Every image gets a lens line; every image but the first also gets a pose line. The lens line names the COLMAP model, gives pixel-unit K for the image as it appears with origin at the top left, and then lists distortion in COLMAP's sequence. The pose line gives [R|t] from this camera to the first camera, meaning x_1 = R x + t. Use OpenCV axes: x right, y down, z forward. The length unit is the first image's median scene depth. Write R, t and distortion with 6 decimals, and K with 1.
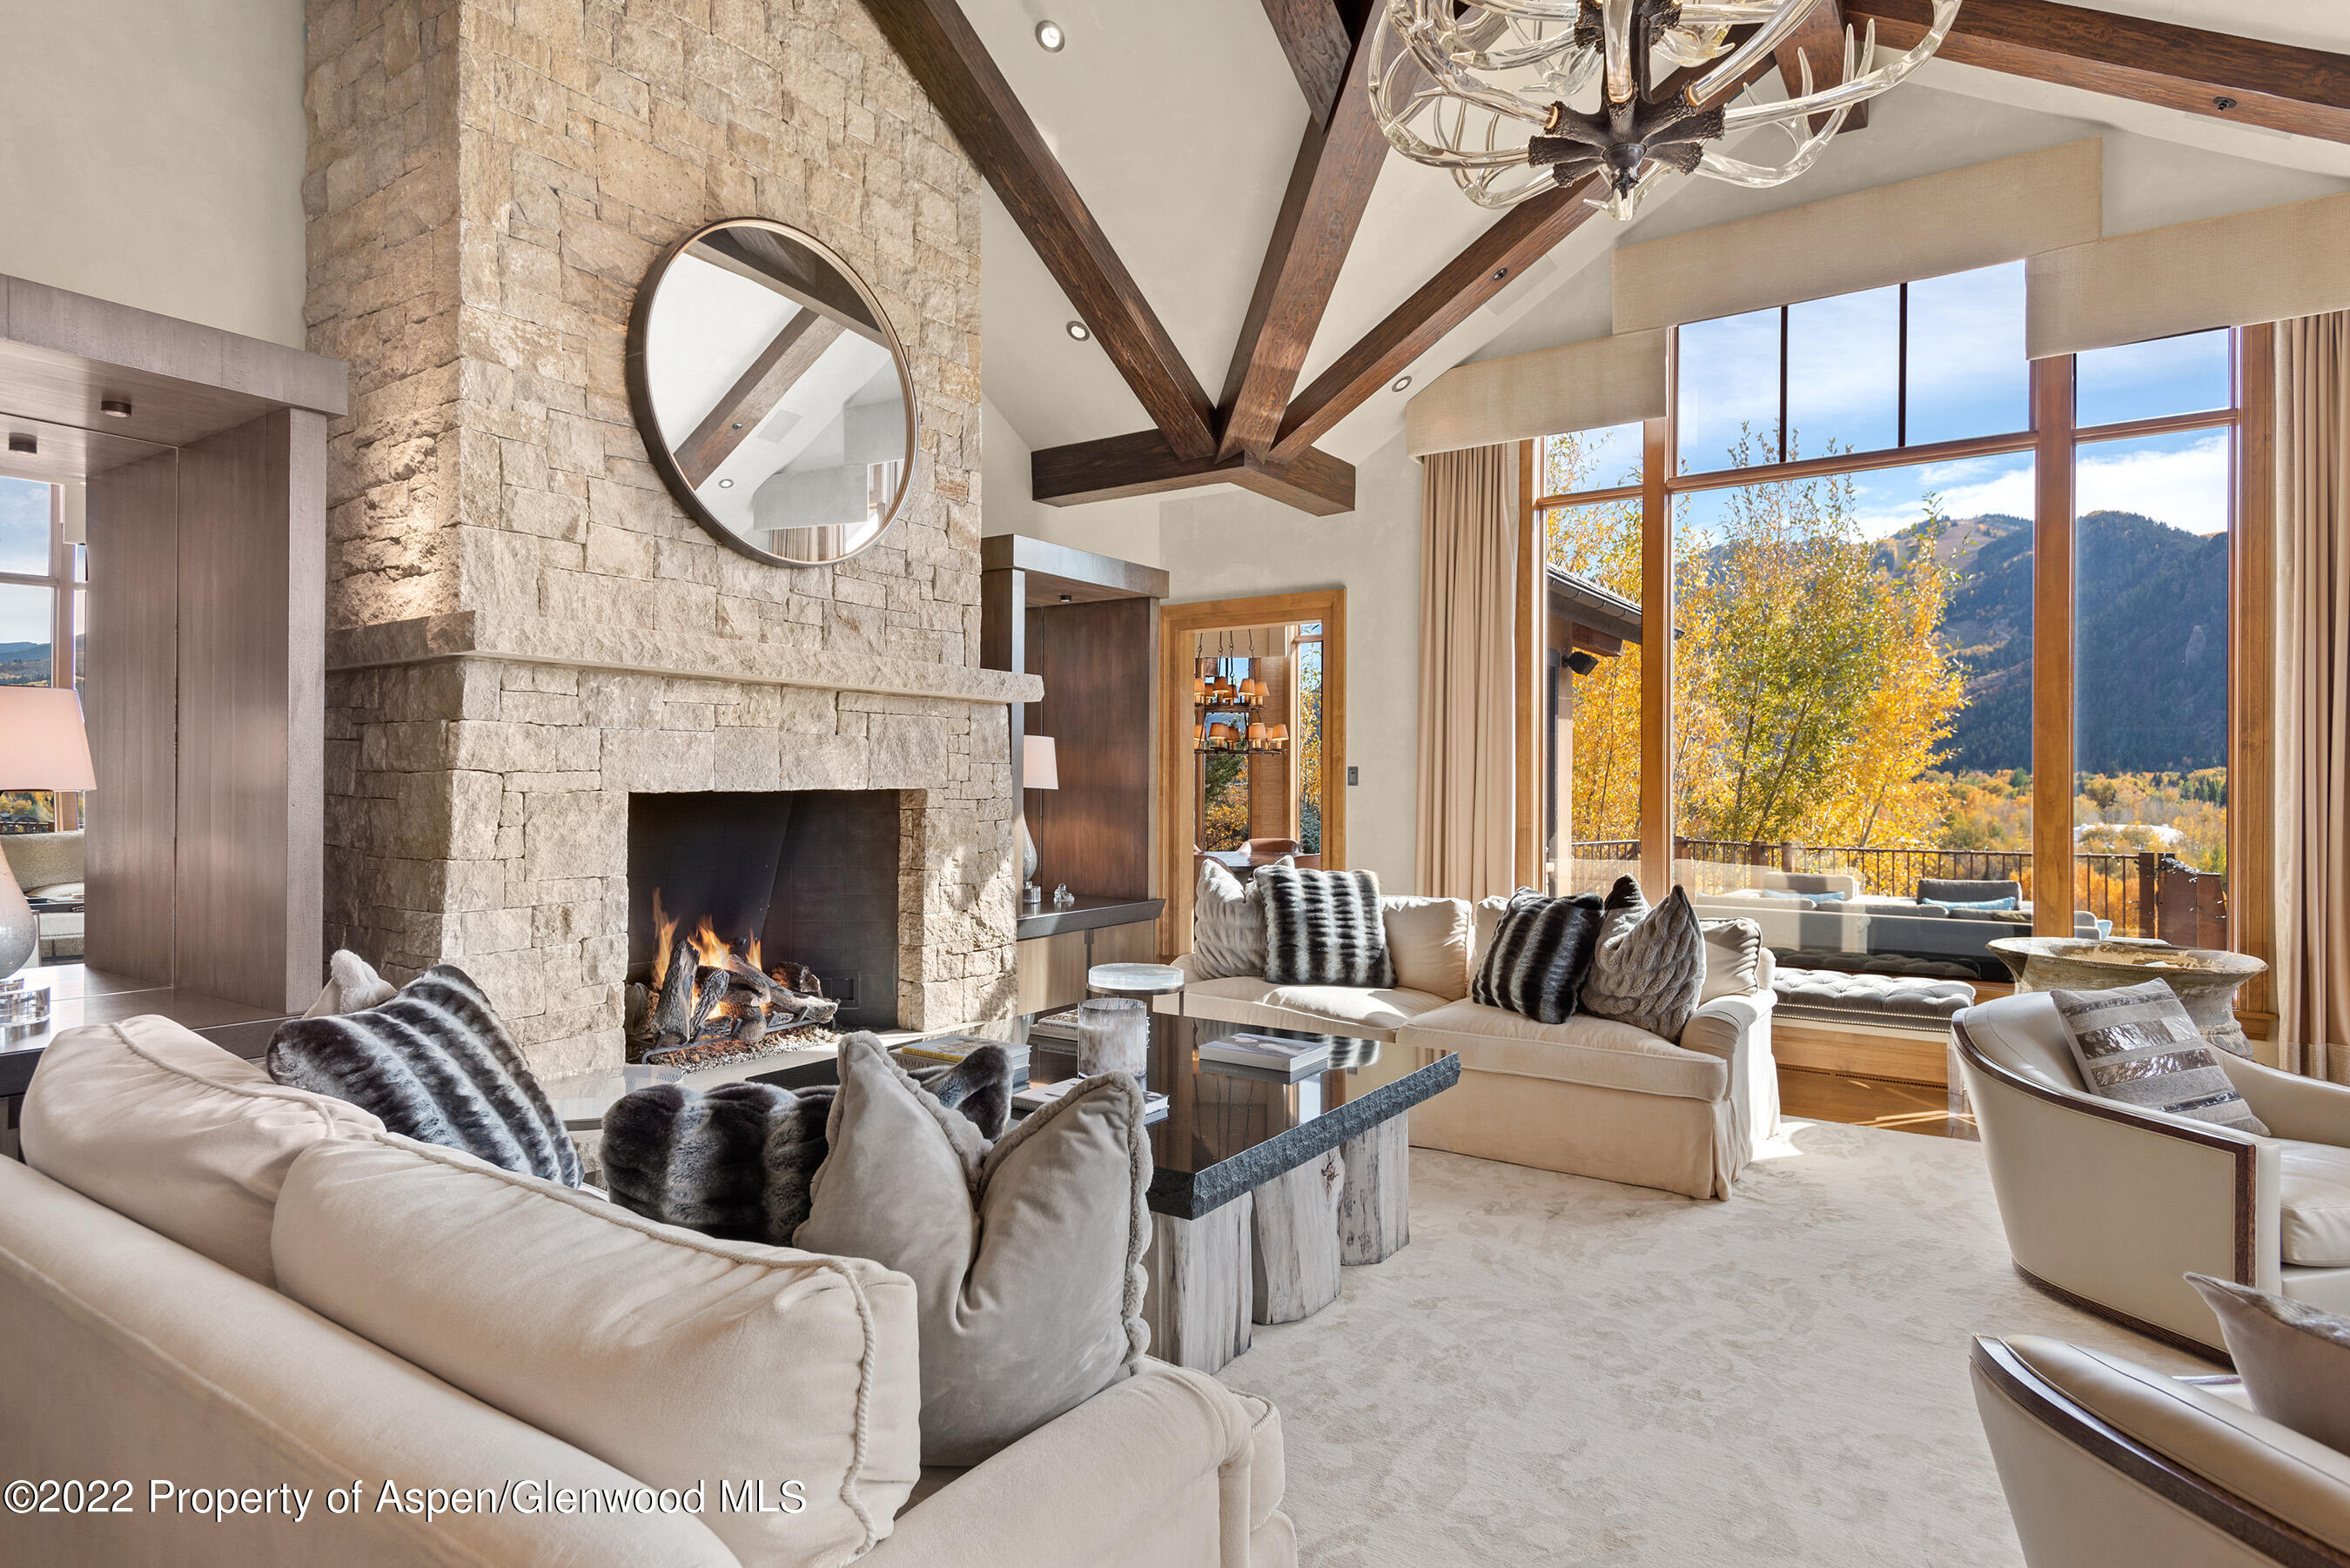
lens RADIAL K [[1275.2, 0, 1159.5], [0, 1275.2, 781.8], [0, 0, 1]] dist [0.025152, -0.012507]
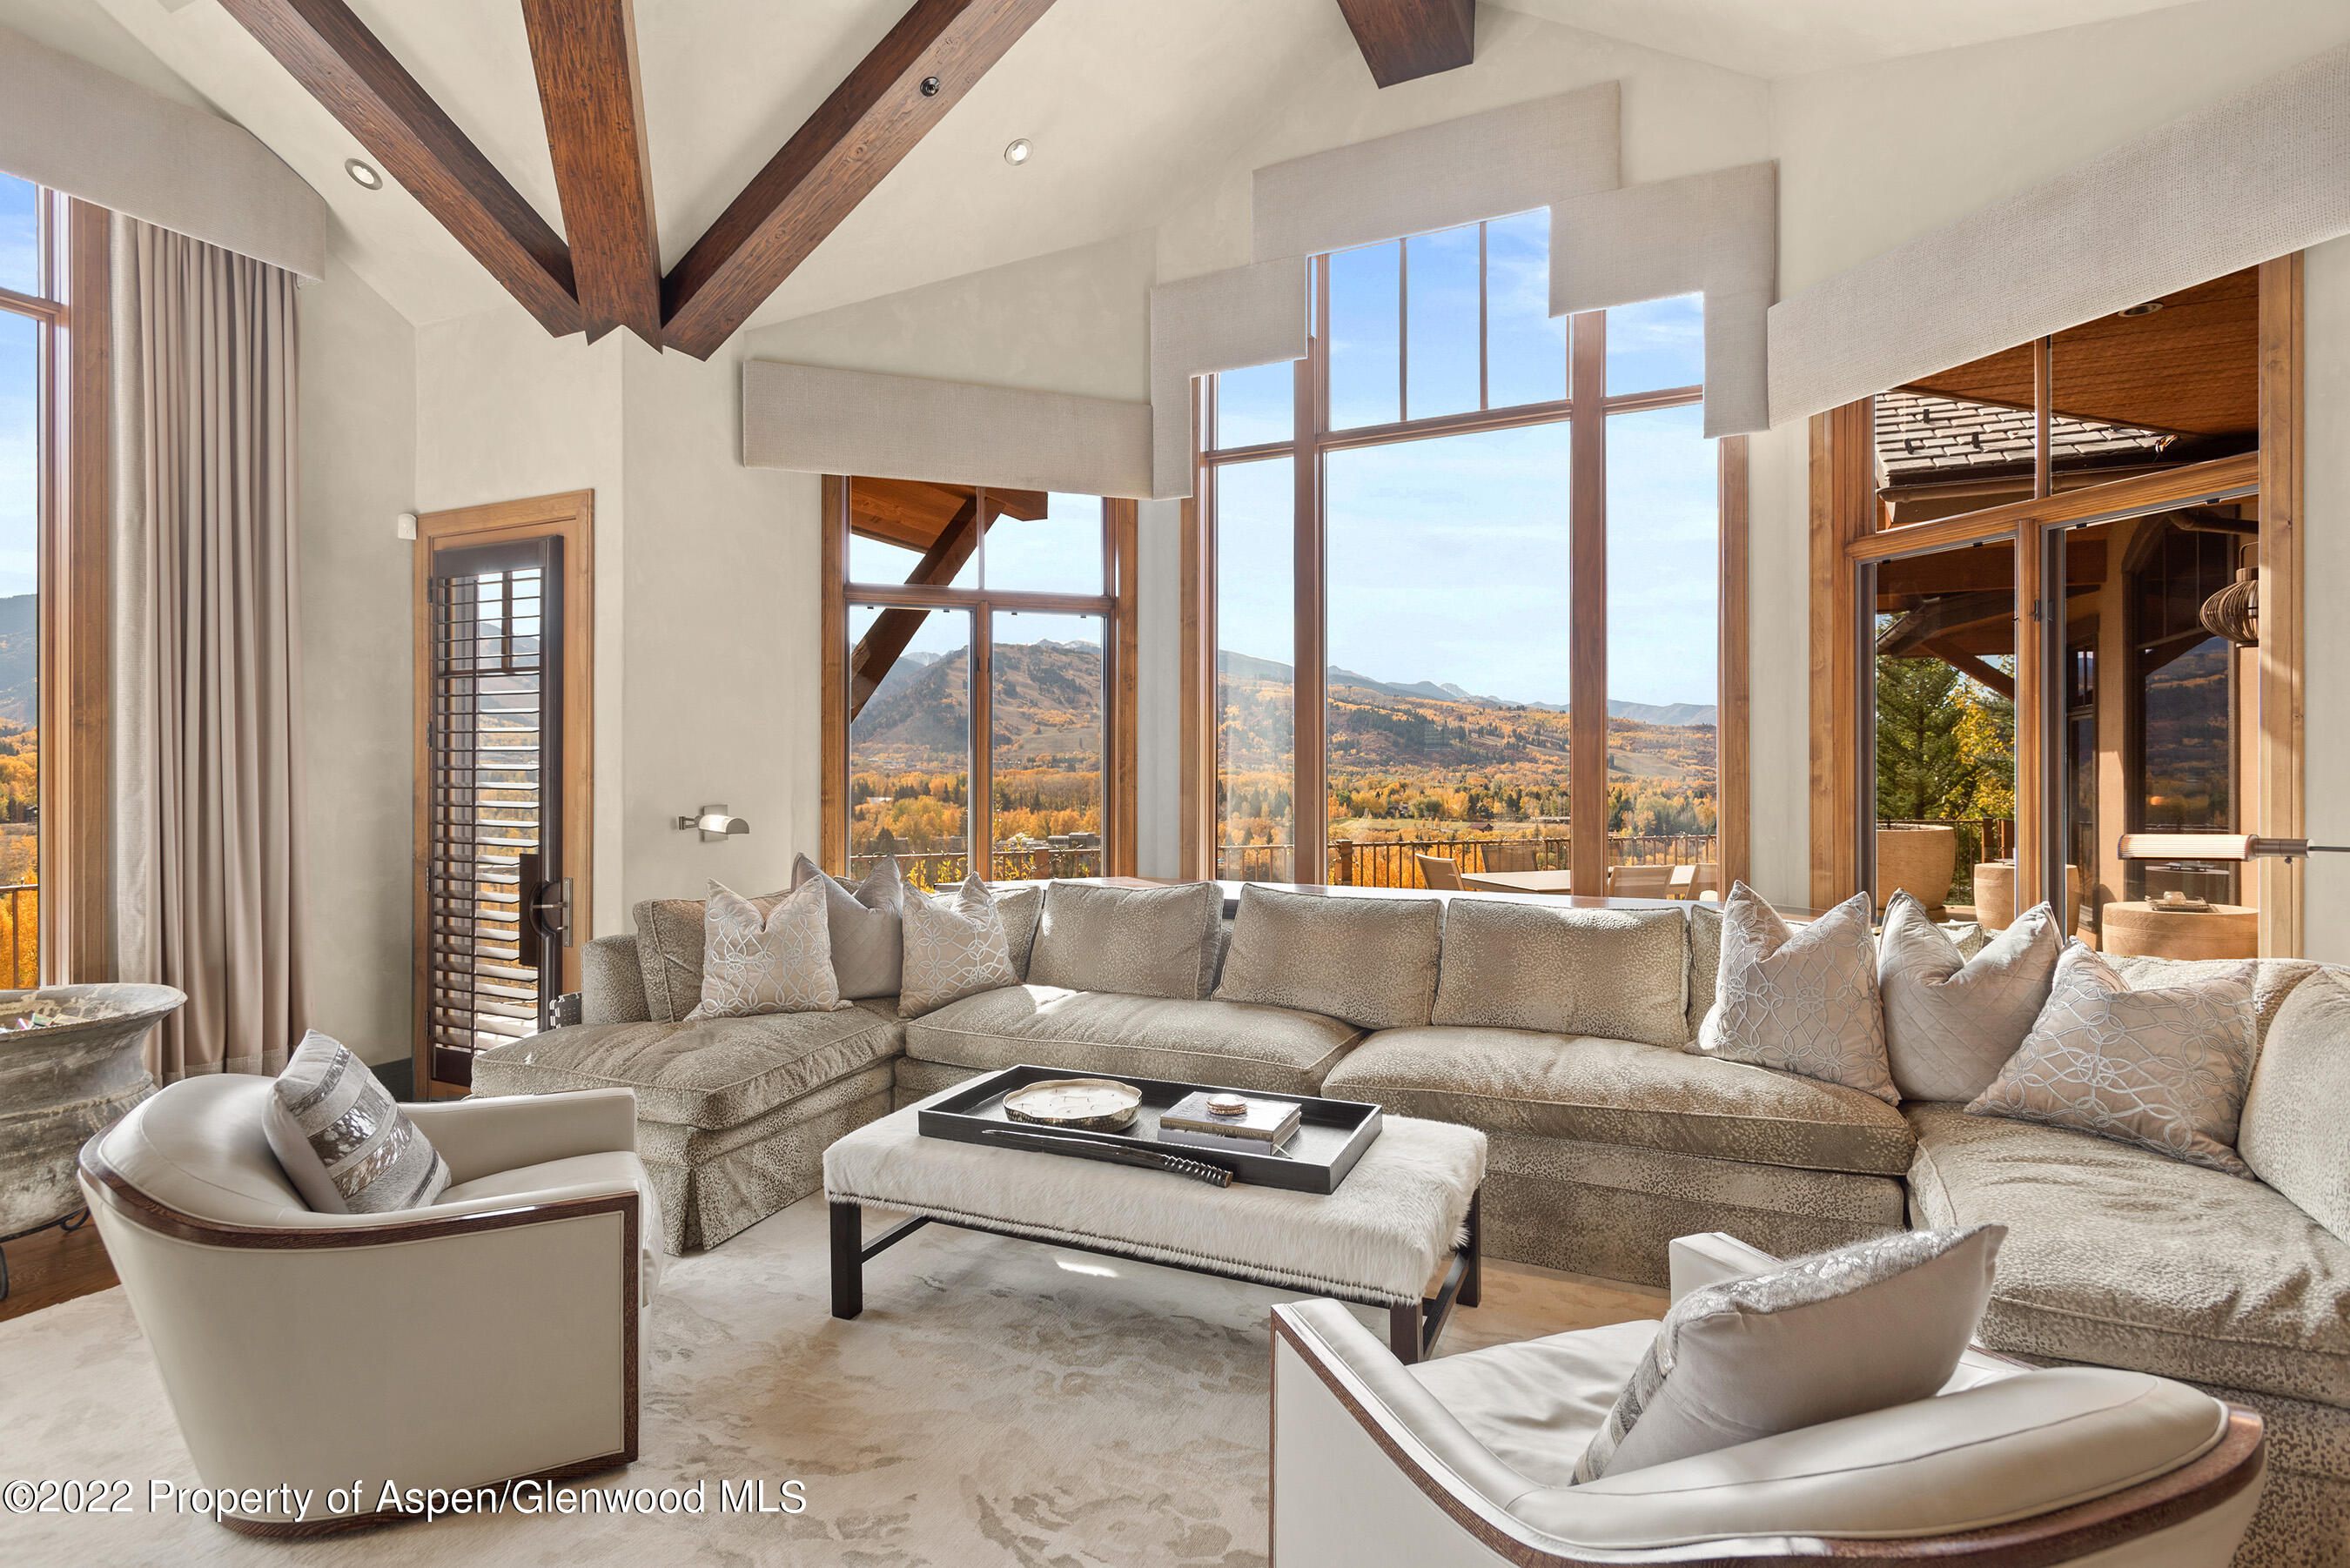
lens RADIAL K [[1130.3, 0, 1174.8], [0, 1130.3, 777.6], [0, 0, 1]] dist [-0.003960, -0.000971]
pose [[-0.178206, -0.009232, 0.983950, 0.023484], [-0.000457, 0.999957, 0.009300, -0.001653], [-0.983993, 0.001208, -0.178203, 0.431805]]
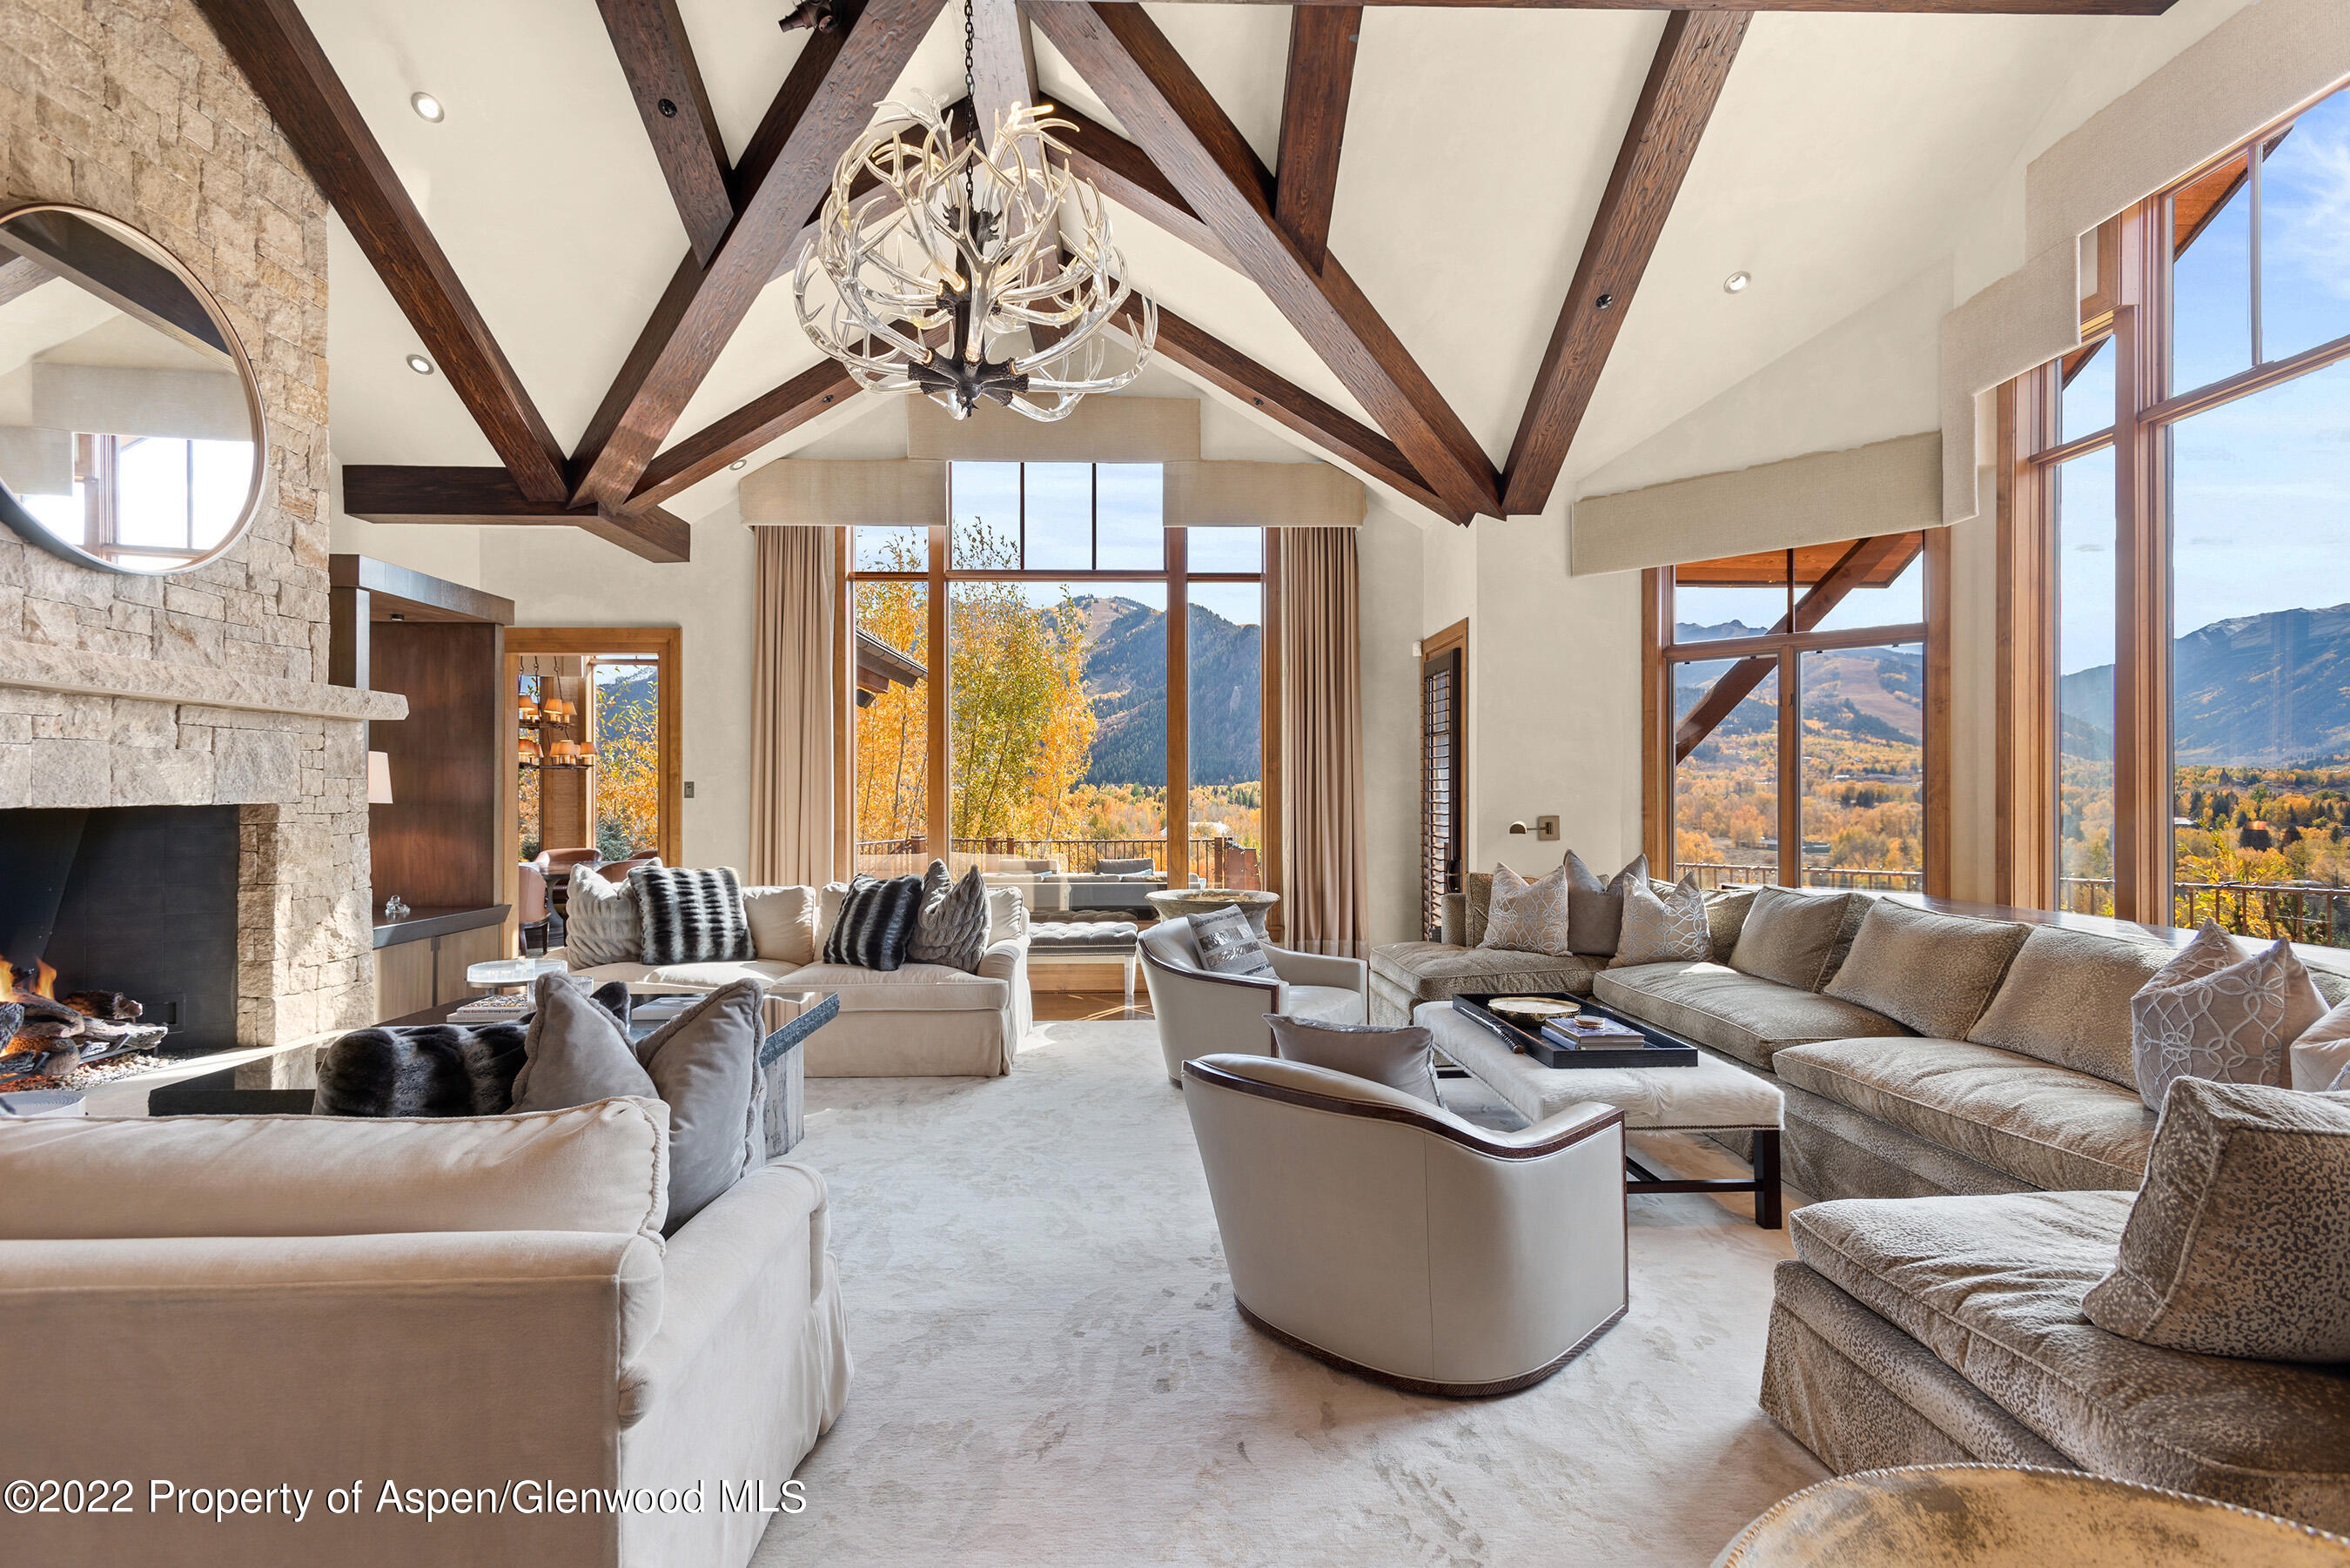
lens RADIAL K [[1180.6, 0, 1185.6], [0, 1180.6, 784.9], [0, 0, 1]] dist [0.004451, -0.001242]
pose [[0.803111, 0.000109, 0.595830, -0.173025], [0.004486, 0.999971, -0.006229, -0.000243], [-0.595813, 0.007675, 0.803087, -0.184529]]
